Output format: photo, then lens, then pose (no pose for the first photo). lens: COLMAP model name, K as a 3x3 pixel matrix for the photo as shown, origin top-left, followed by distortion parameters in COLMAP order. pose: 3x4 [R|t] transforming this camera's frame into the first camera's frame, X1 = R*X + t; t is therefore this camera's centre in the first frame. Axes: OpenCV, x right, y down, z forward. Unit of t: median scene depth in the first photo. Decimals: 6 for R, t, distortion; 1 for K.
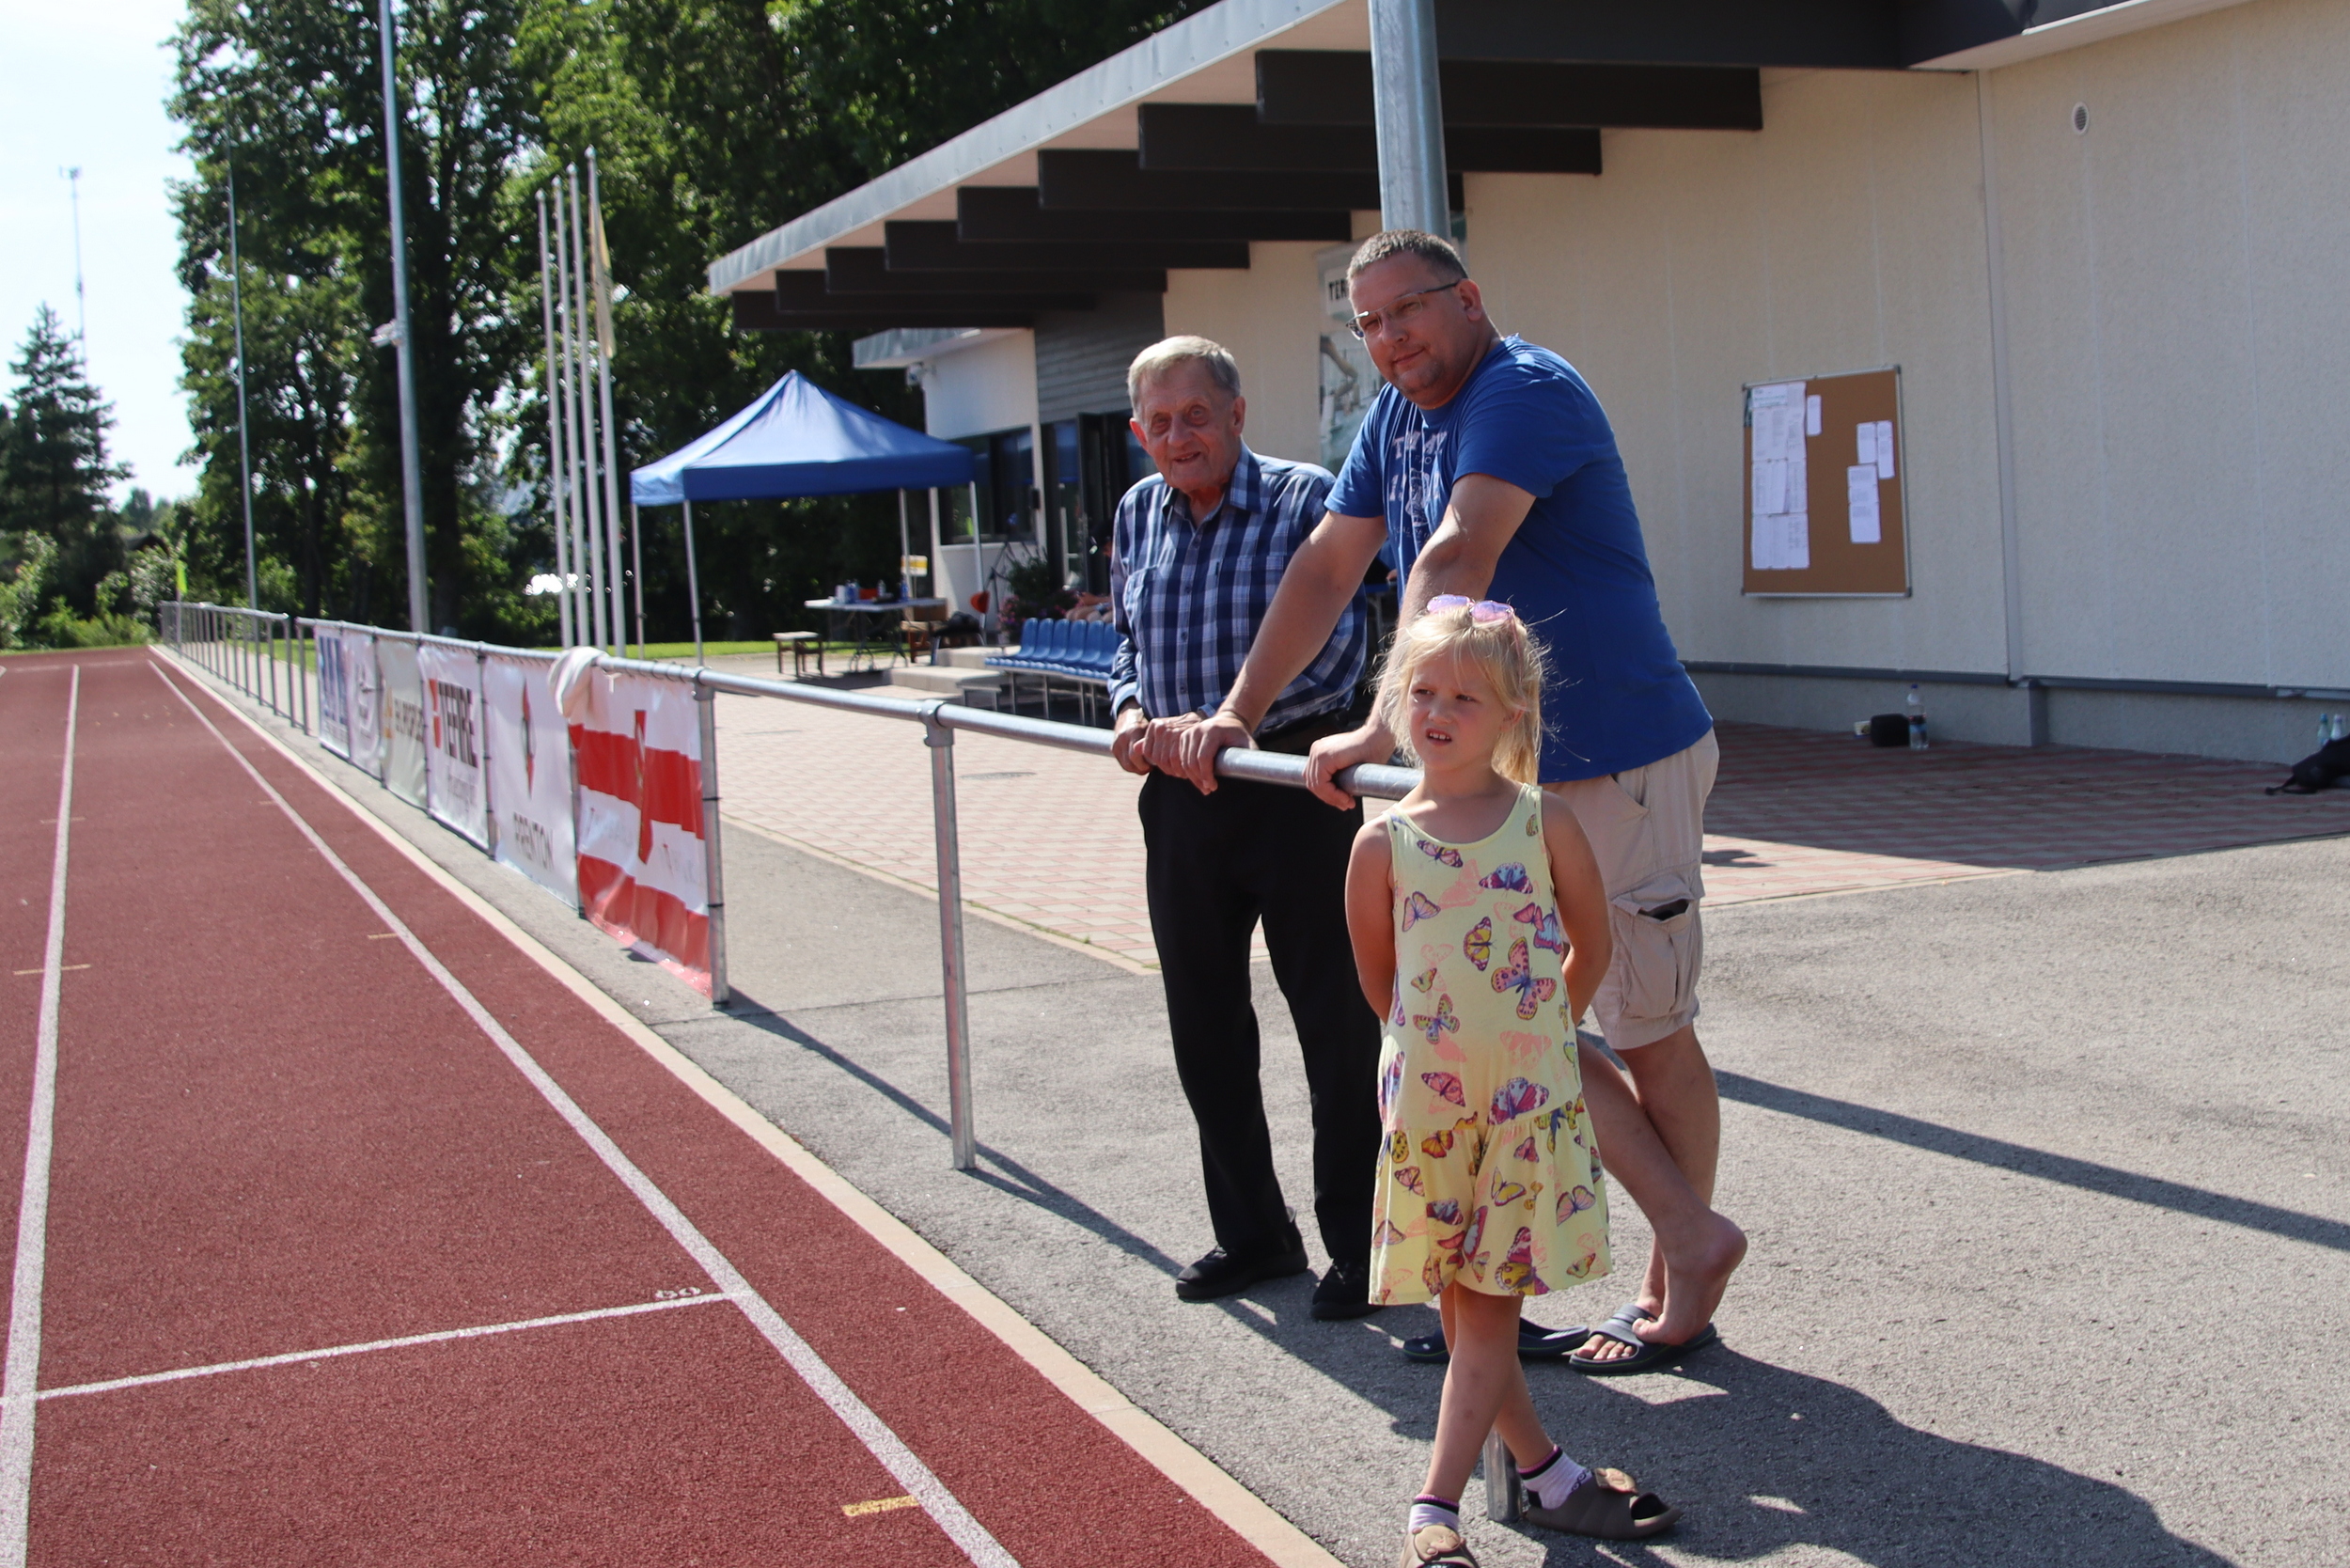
lens RADIAL K [[3585.9, 0, 1175.0], [0, 3585.9, 784.0], [0, 0, 1]] dist [0.002290, 0.000514]
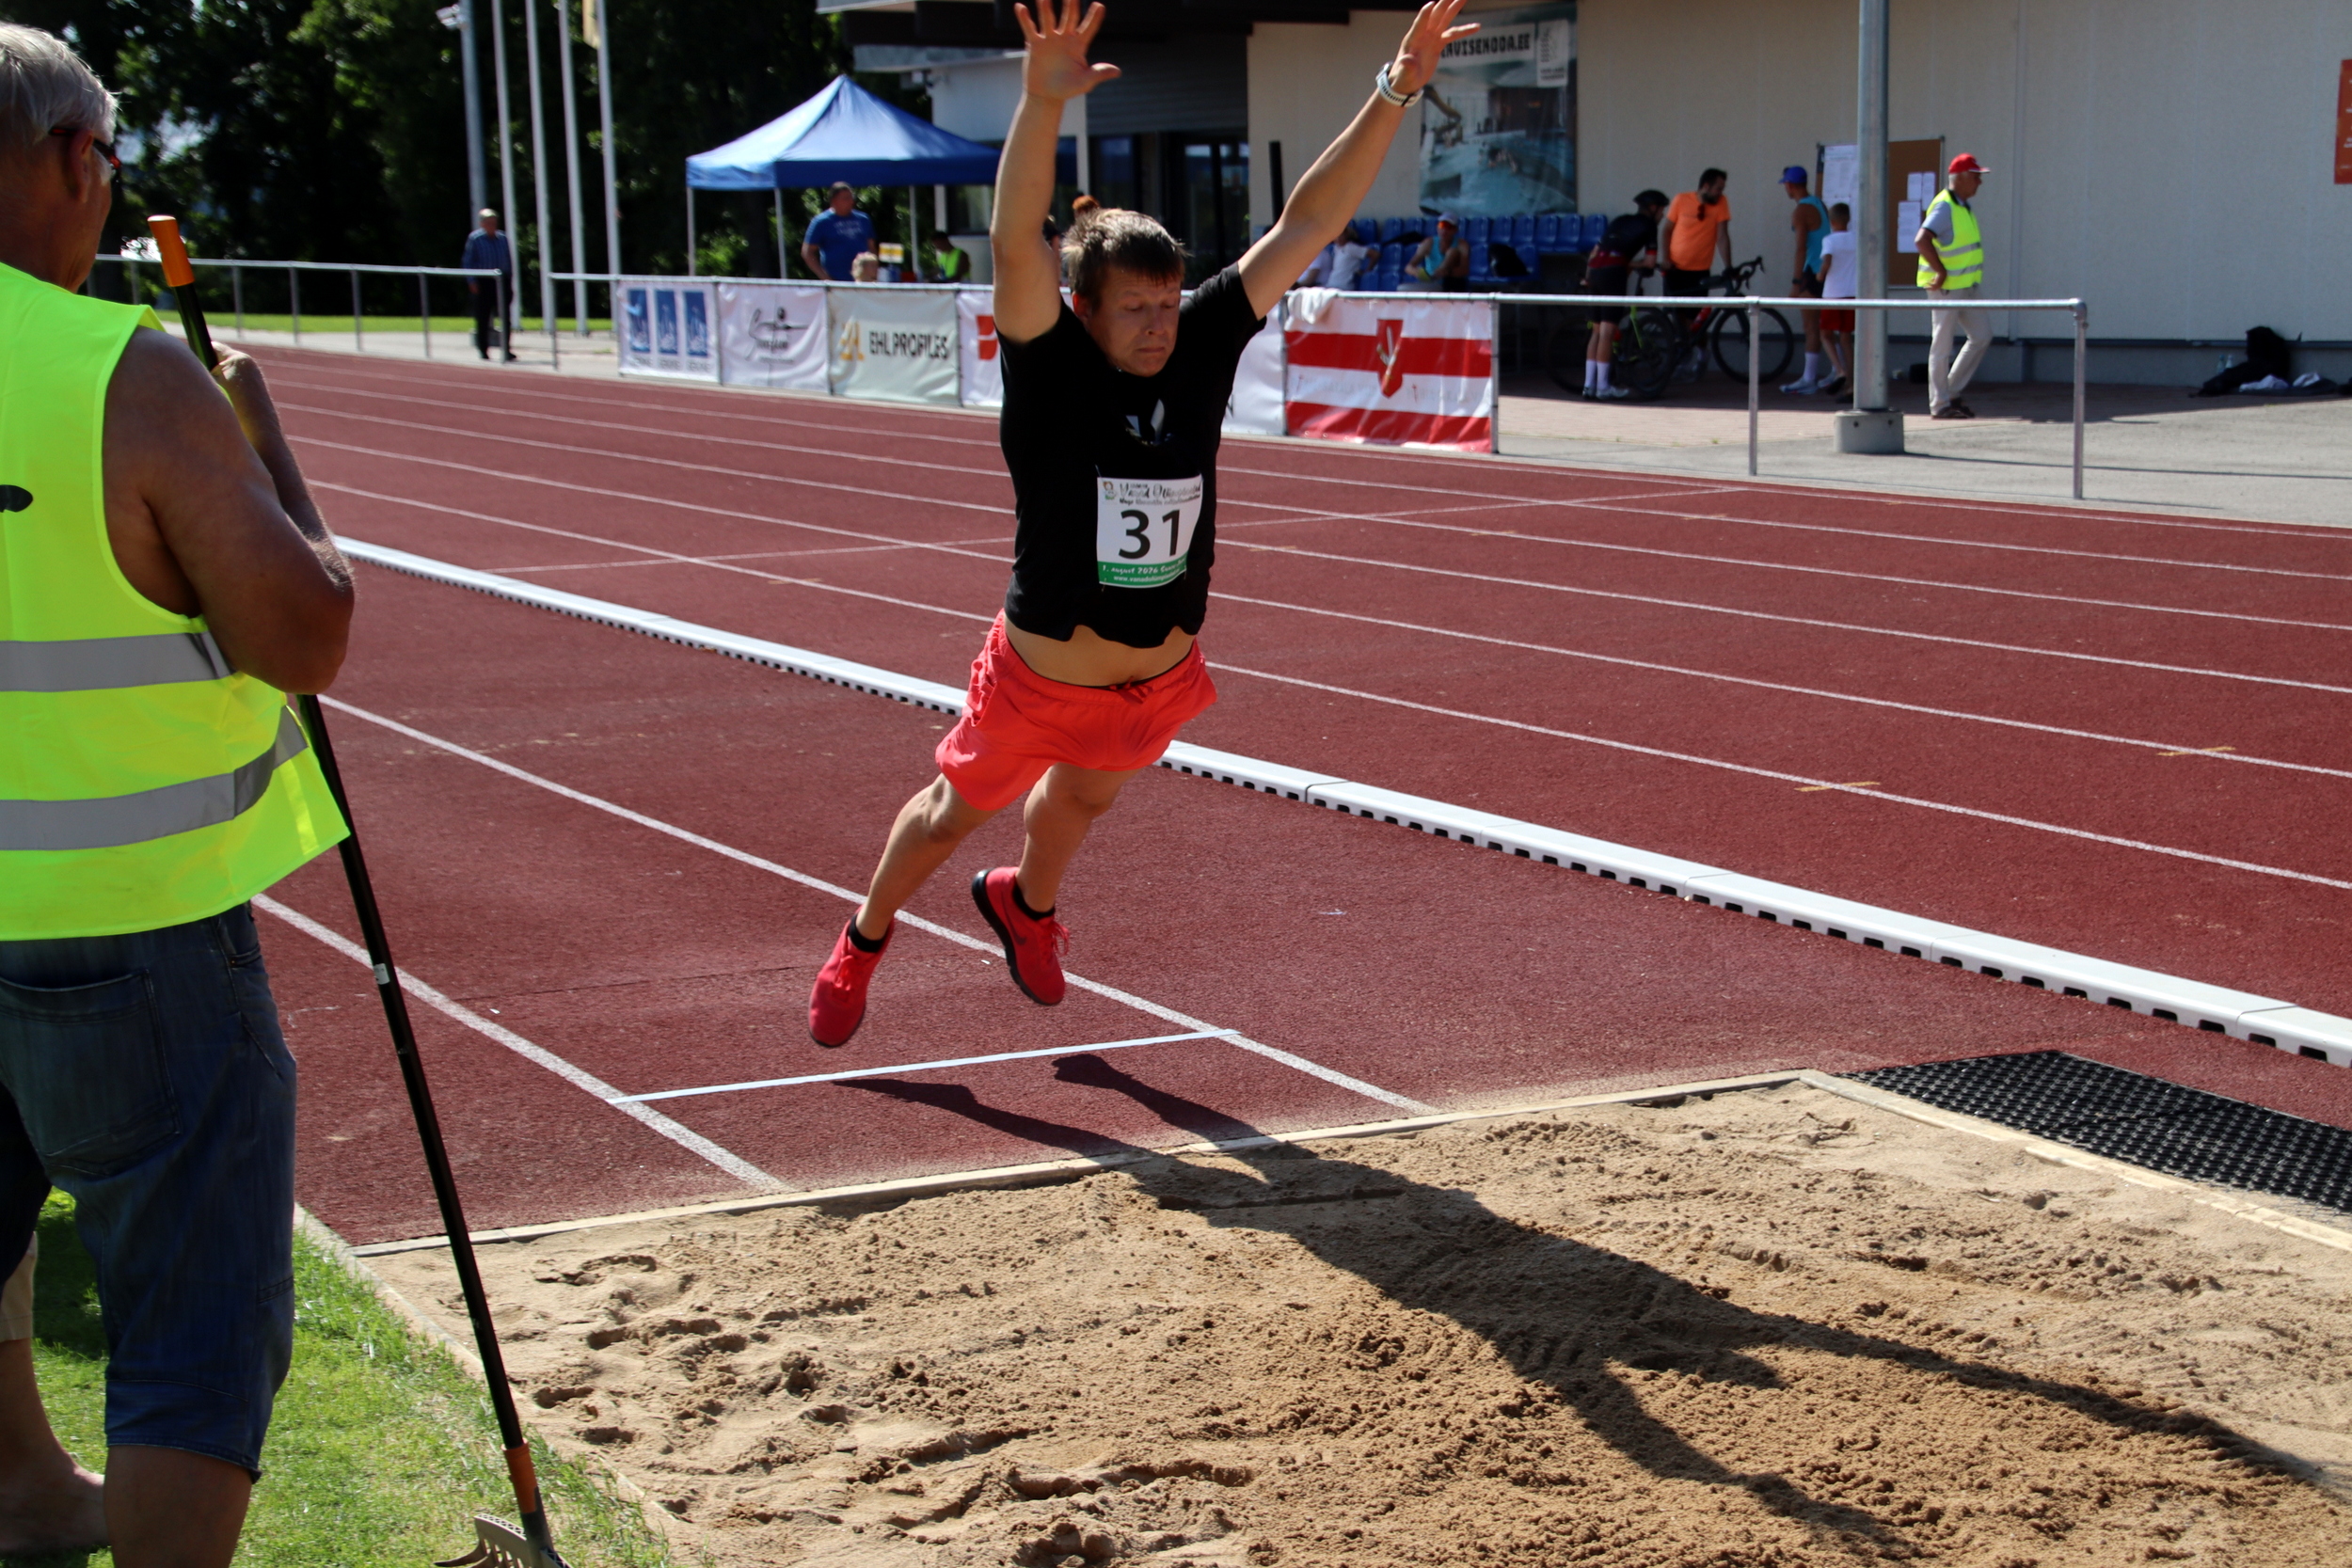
lens RADIAL K [[4425.5, 0, 1204.6], [0, 4425.5, 854.3], [0, 0, 1]] dist [0.285775, 1.009987]
pose [[0.989873, 0.015103, 0.141151, -0.326517], [-0.024495, 0.997582, 0.065042, 0.063529], [-0.139828, -0.067841, 0.987849, -0.767003]]
